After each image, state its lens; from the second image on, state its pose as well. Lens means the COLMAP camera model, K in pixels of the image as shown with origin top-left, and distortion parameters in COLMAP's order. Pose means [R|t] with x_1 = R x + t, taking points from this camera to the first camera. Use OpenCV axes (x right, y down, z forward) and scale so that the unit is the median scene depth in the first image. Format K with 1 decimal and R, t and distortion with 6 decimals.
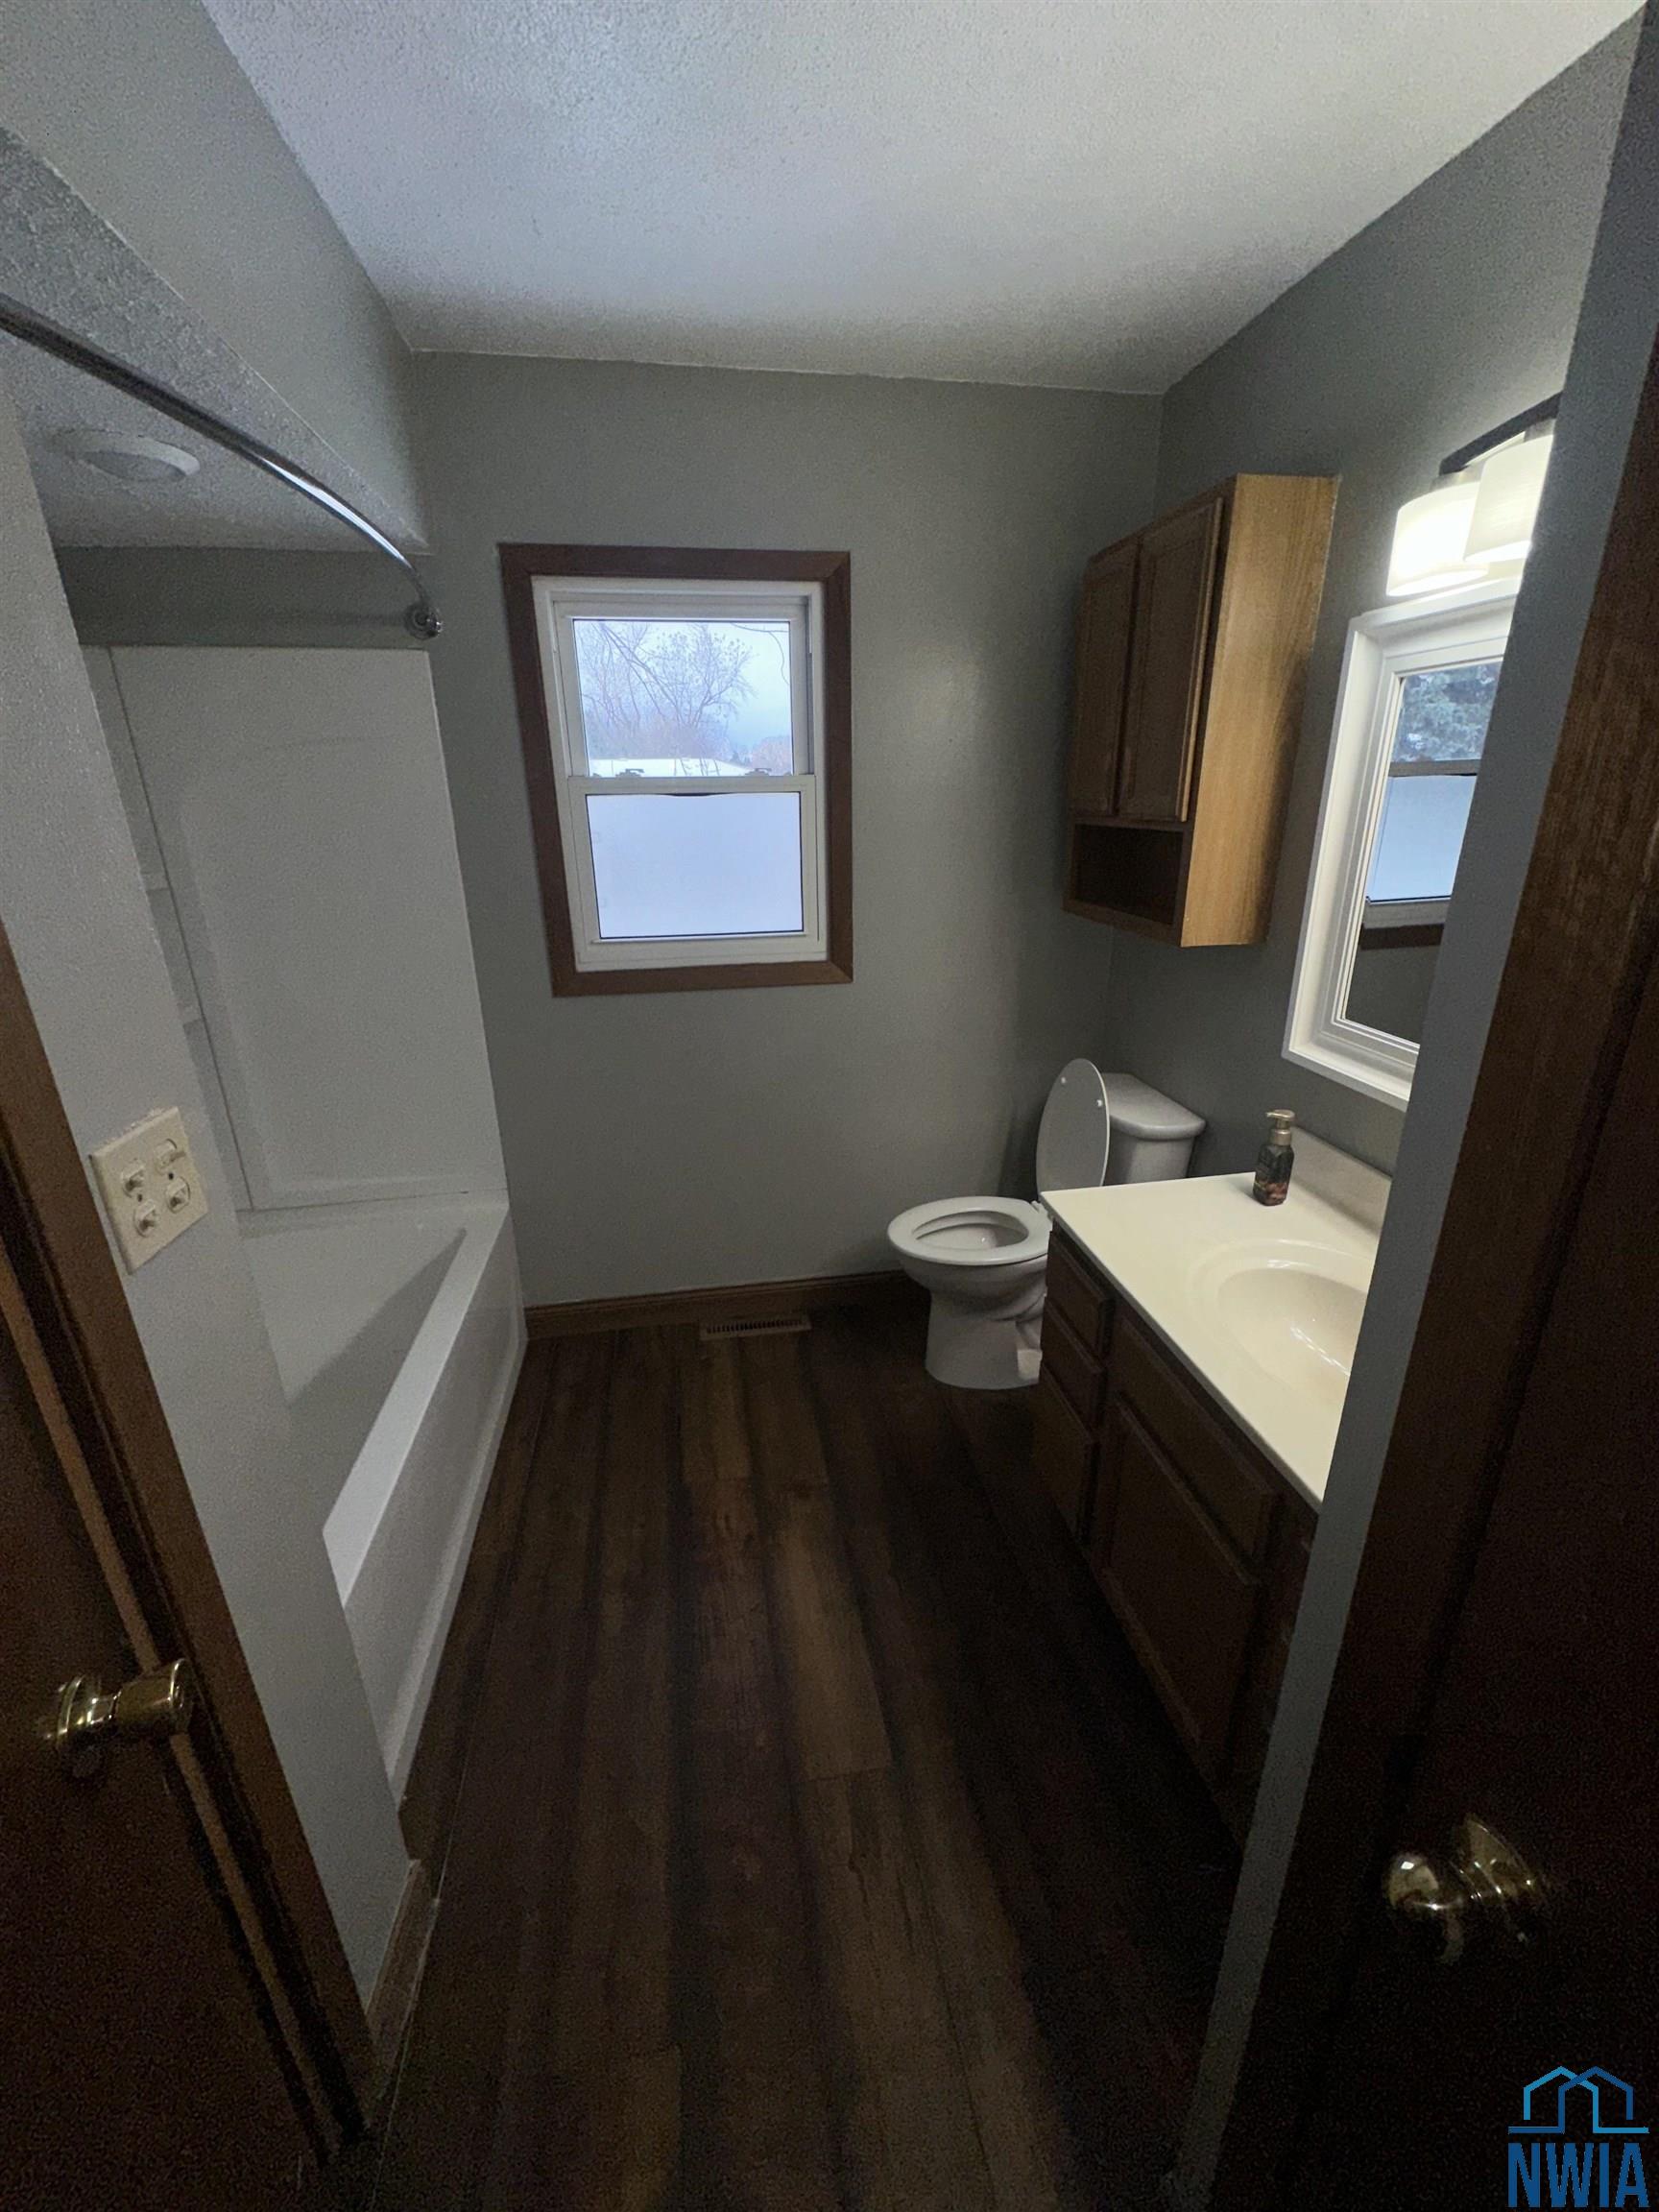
lens RADIAL K [[882.3, 0, 830.2], [0, 882.3, 1105.3], [0, 0, 1]] dist [0.000991, -0.001117]
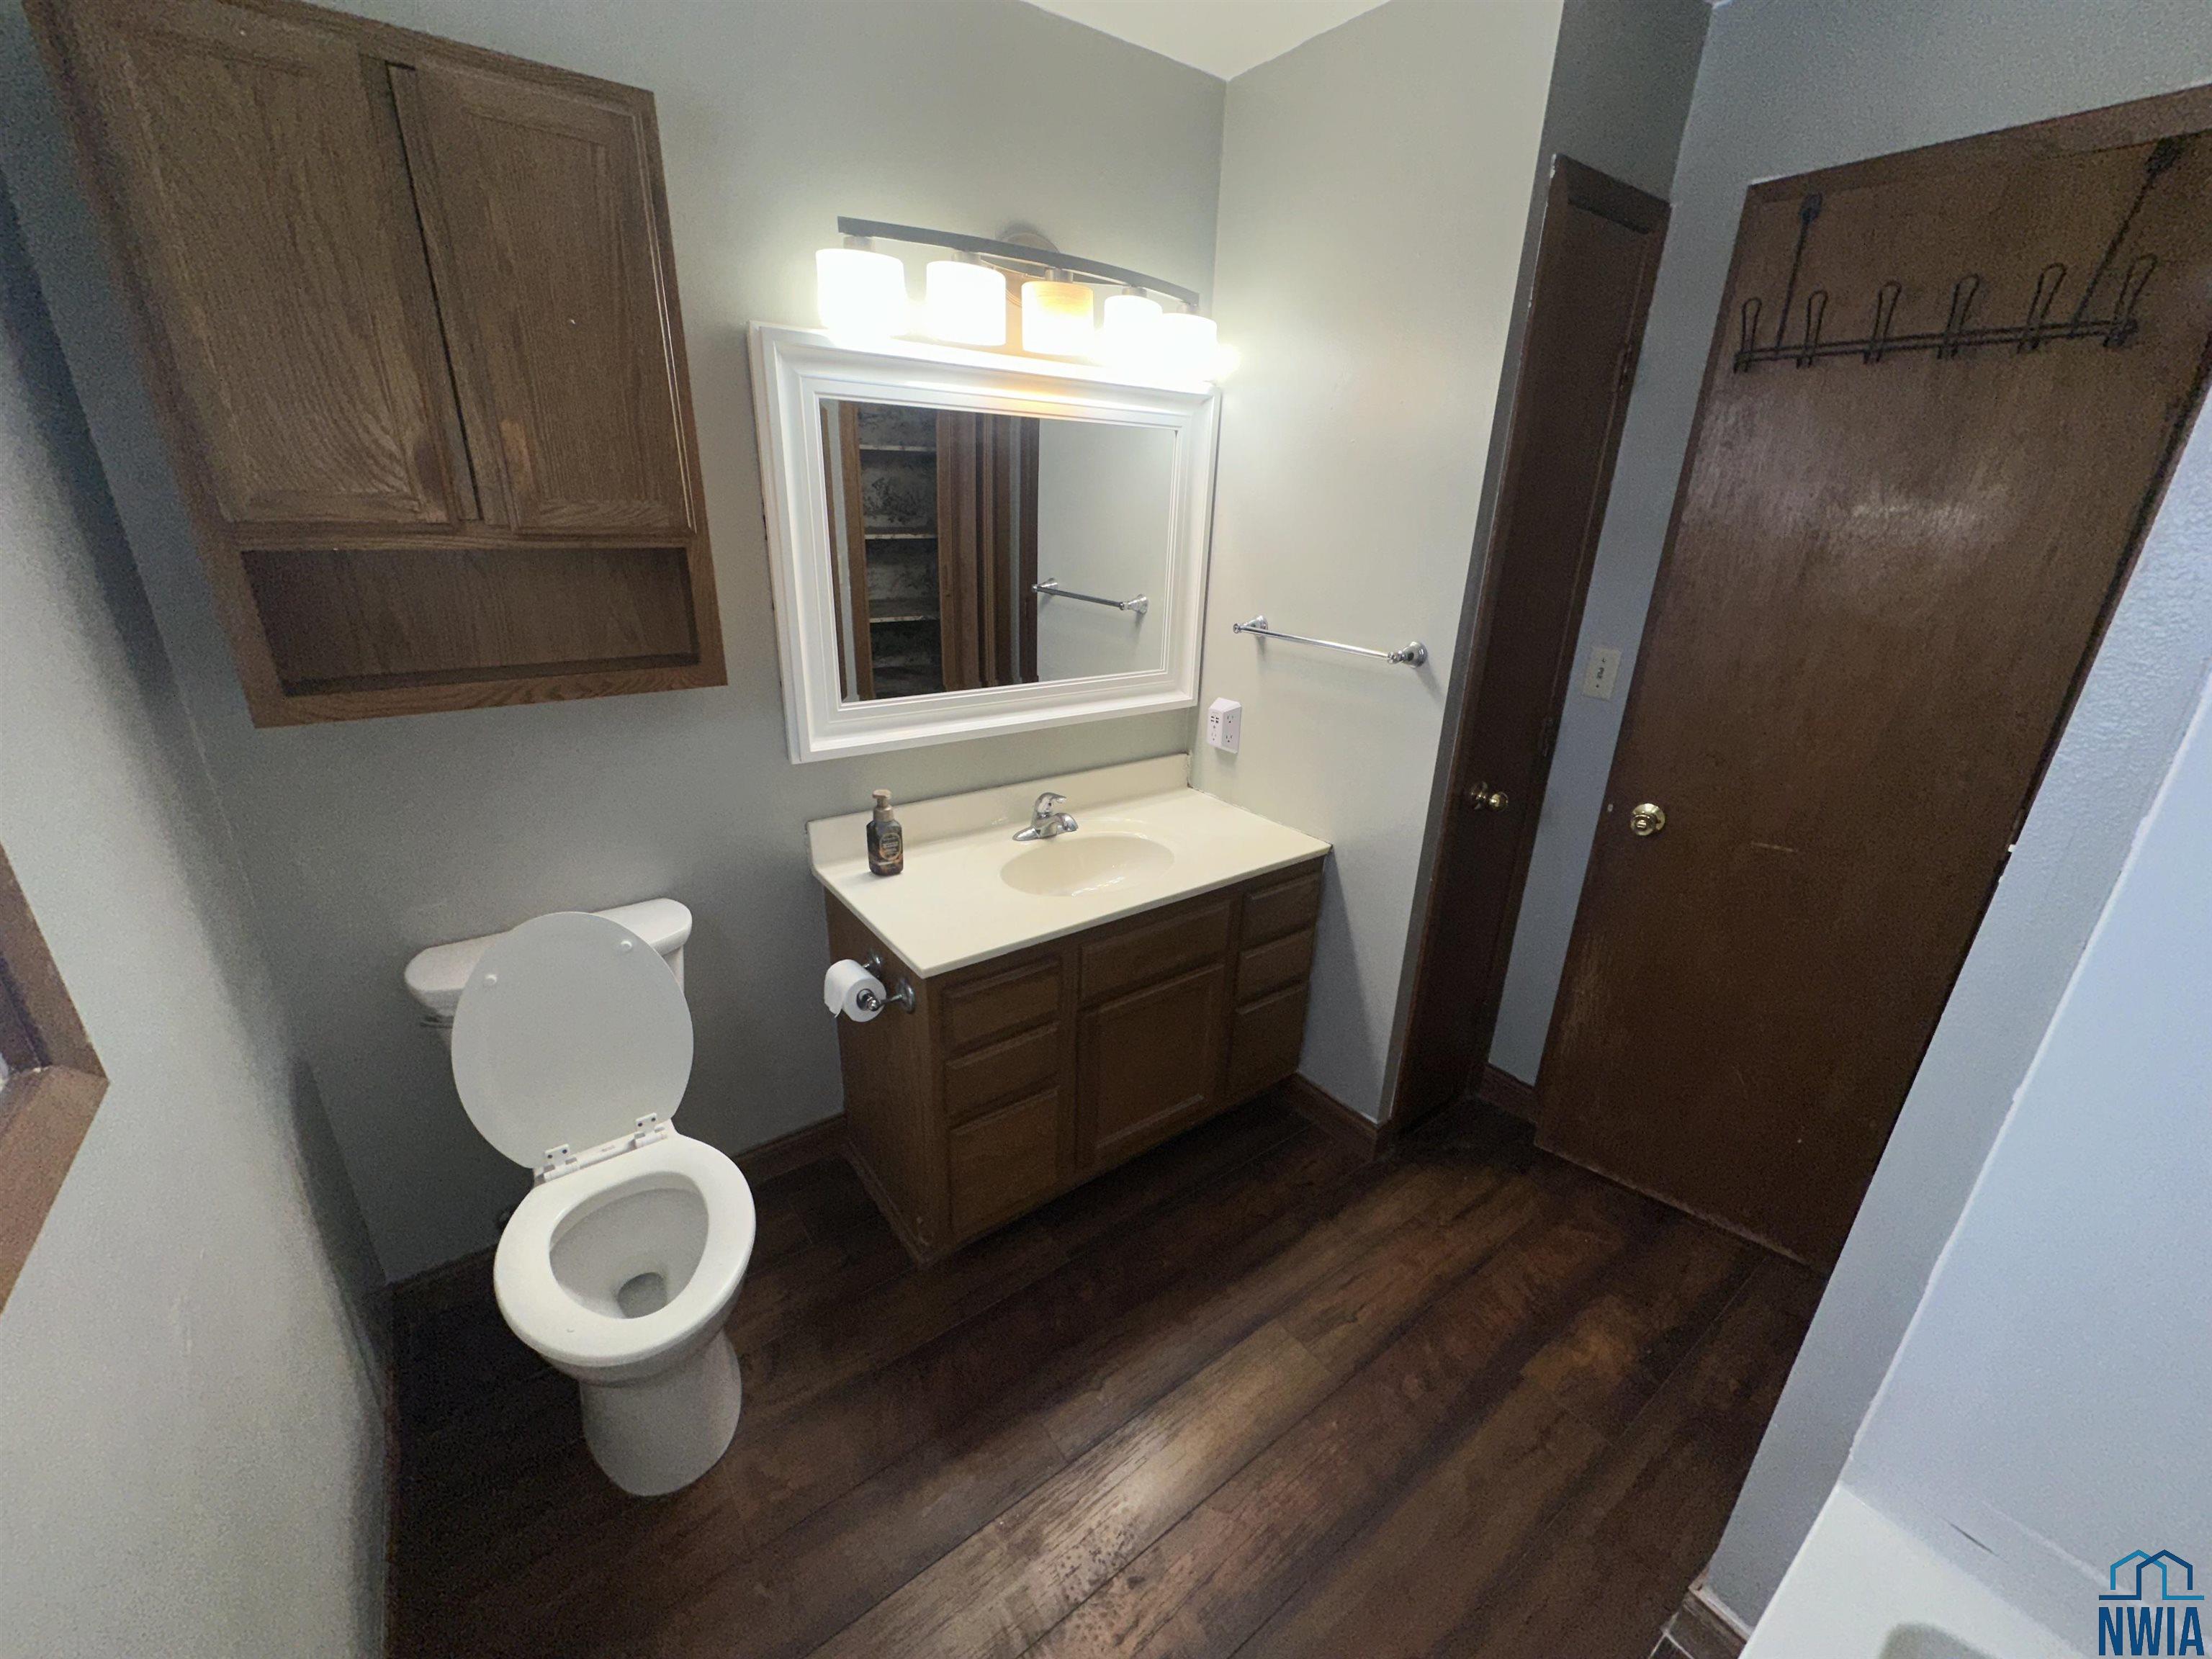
lens RADIAL K [[882.3, 0, 1104.2], [0, 882.3, 828.3], [0, 0, 1]] dist [0.000991, -0.001117]
pose [[-0.454131, -0.315241, 0.833300, -0.658683], [0.279272, 0.837802, 0.469142, -0.475514], [-0.846033, 0.445769, -0.292434, 1.333176]]
